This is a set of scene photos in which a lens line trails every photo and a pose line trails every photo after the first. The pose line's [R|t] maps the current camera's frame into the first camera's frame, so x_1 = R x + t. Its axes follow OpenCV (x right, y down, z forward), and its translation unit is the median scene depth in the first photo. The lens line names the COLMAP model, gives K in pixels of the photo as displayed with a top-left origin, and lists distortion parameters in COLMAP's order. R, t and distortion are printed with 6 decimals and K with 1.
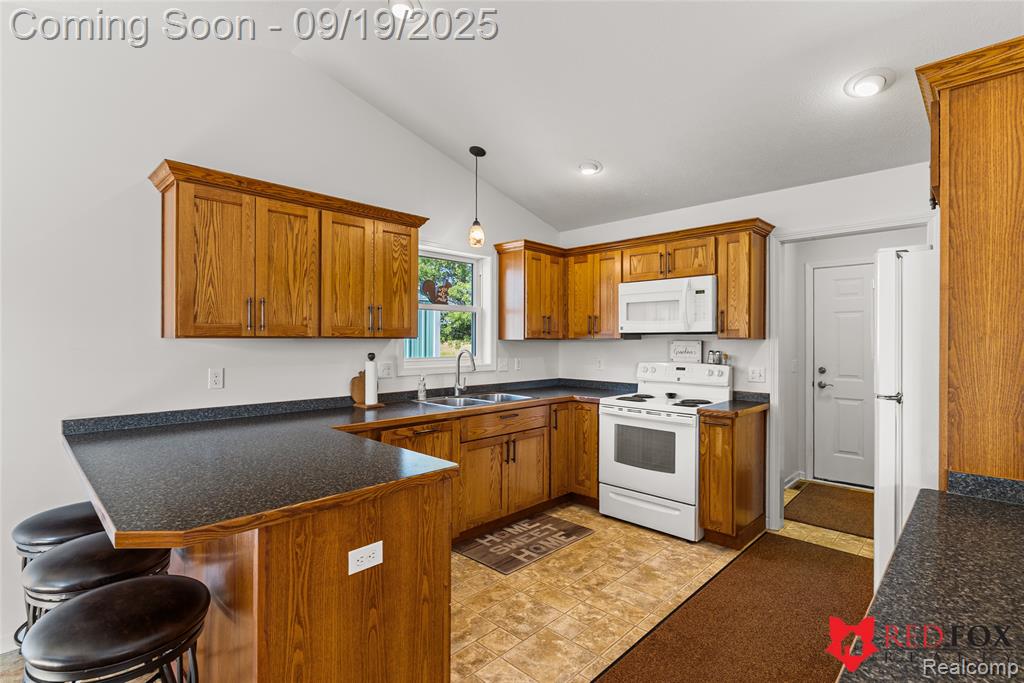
lens RADIAL K [[490.3, 0, 520.0], [0, 490.3, 341.8], [0, 0, 1]] dist [-0.000704, -0.001693]
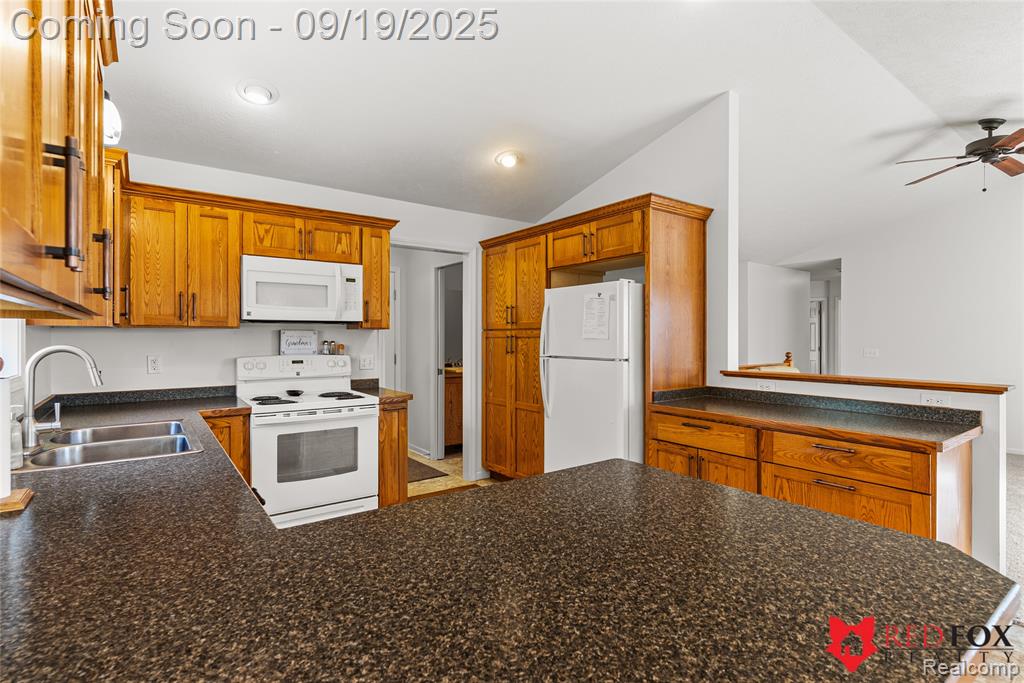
lens RADIAL K [[490.3, 0, 505.3], [0, 490.3, 340.4], [0, 0, 1]] dist [-0.000704, -0.001693]
pose [[0.182365, -0.006939, 0.983206, -0.545051], [0.003295, 0.999974, 0.006446, 0.012846], [-0.983225, 0.002064, 0.182383, 0.530923]]
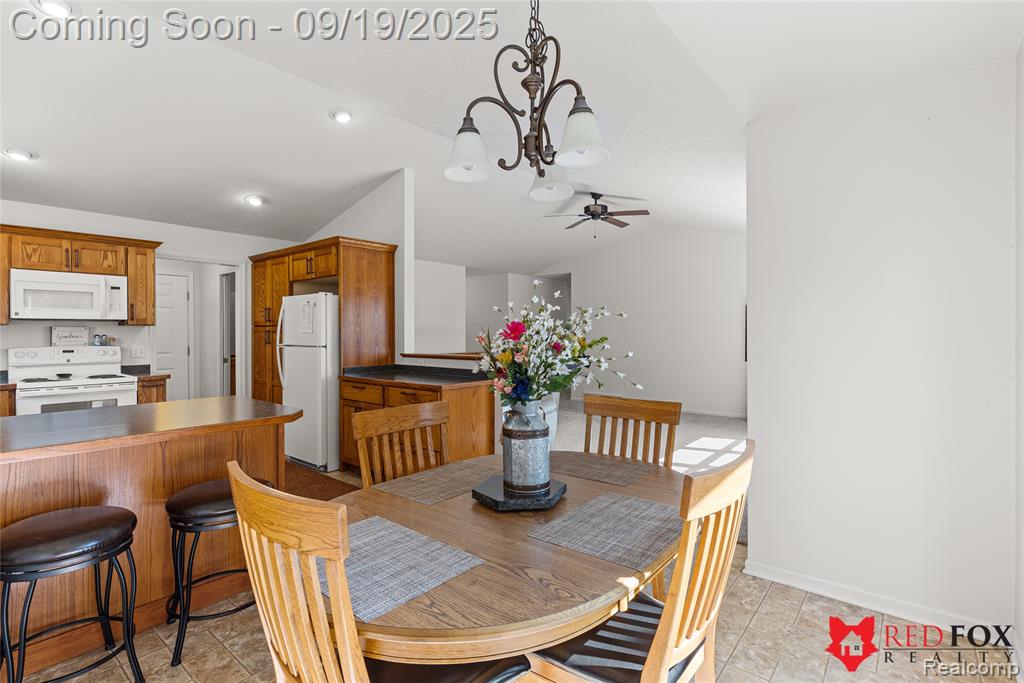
lens RADIAL K [[490.3, 0, 513.8], [0, 490.3, 335.7], [0, 0, 1]] dist [-0.000704, -0.001693]
pose [[-0.067506, -0.007483, 0.997691, -0.987232], [0.005872, 0.999952, 0.007897, 0.018035], [-0.997702, 0.006392, -0.067458, 0.058057]]
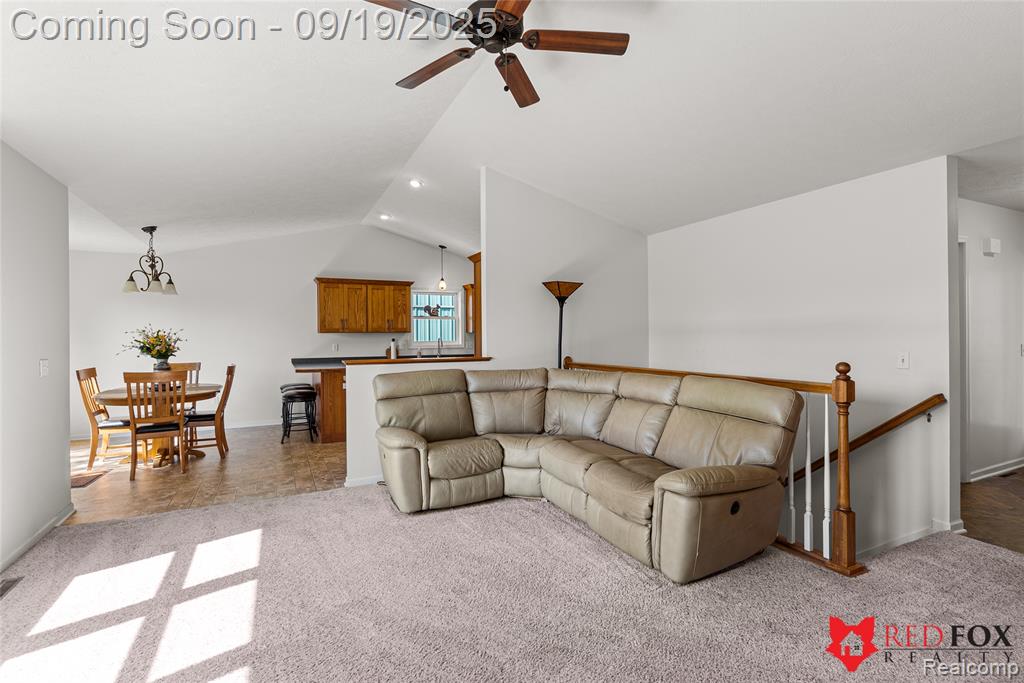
lens RADIAL K [[490.3, 0, 515.3], [0, 490.3, 337.2], [0, 0, 1]] dist [-0.000704, -0.001693]
pose [[0.939009, -0.006436, -0.343832, 1.054122], [0.007714, 0.999967, 0.002350, 0.014707], [0.343805, -0.004859, 0.939028, -1.030362]]
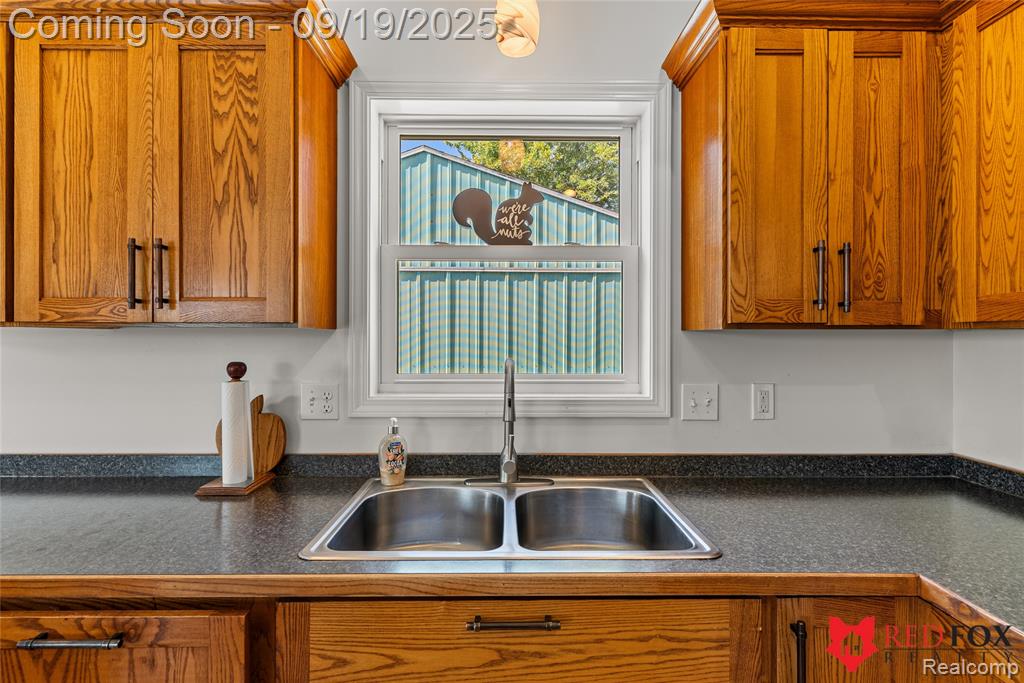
lens RADIAL K [[505.1, 0, 510.3], [0, 505.1, 337.7], [0, 0, 1]] dist [0.005055, 0.000486]
pose [[0.695802, -0.000873, -0.718233, 0.169735], [-0.001201, 0.999996, -0.002379, 0.002587], [0.718232, 0.002518, 0.695799, 0.827833]]
